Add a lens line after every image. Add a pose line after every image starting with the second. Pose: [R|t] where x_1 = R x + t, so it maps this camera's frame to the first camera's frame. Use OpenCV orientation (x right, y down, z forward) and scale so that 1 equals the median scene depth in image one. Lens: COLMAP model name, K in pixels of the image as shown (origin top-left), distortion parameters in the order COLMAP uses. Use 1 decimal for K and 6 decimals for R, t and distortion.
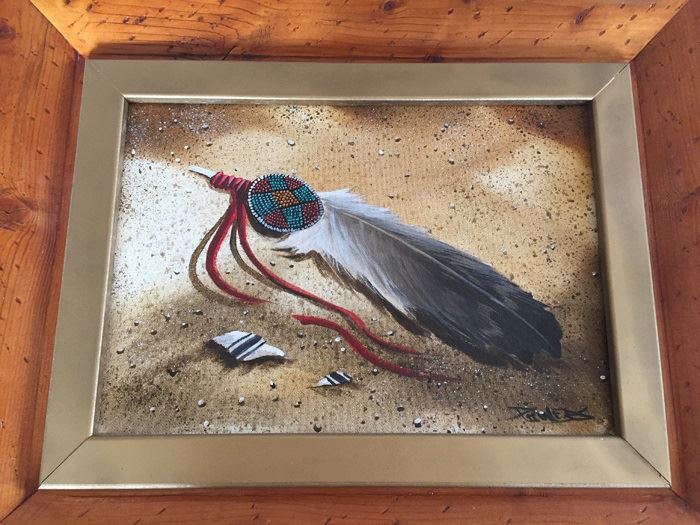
lens RADIAL K [[605.8, 0, 350.0], [0, 605.8, 262.5], [0, 0, 1]] dist [0.095256, -0.150553]
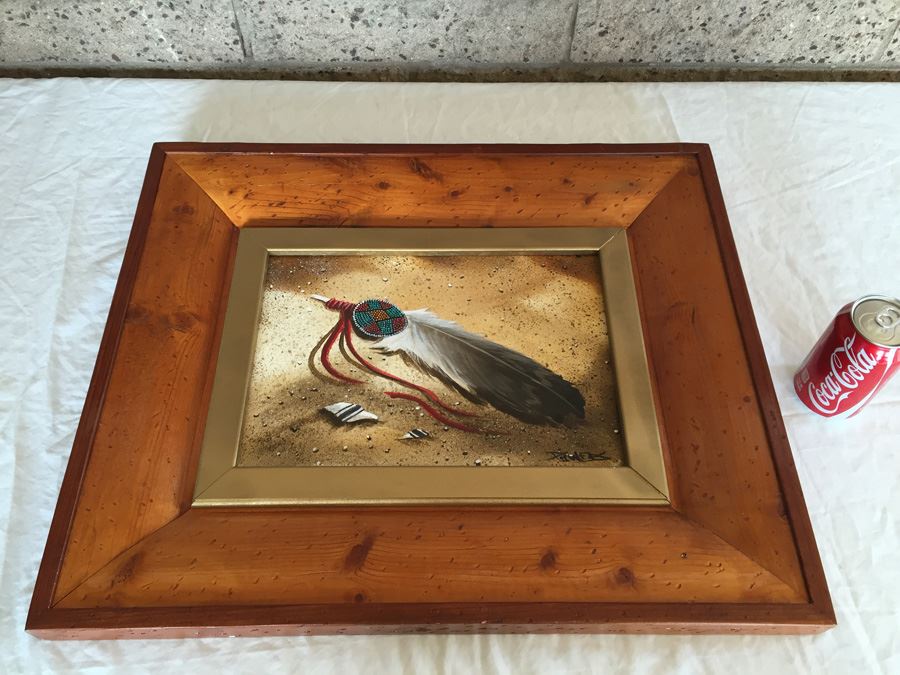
lens RADIAL K [[778.9, 0, 450.0], [0, 778.9, 337.5], [0, 0, 1]] dist [0.095256, -0.150553]
pose [[0.999920, -0.011460, 0.005321, 0.041898], [0.012577, 0.942920, -0.332781, 0.539332], [-0.001204, 0.332821, 0.942989, -0.653125]]
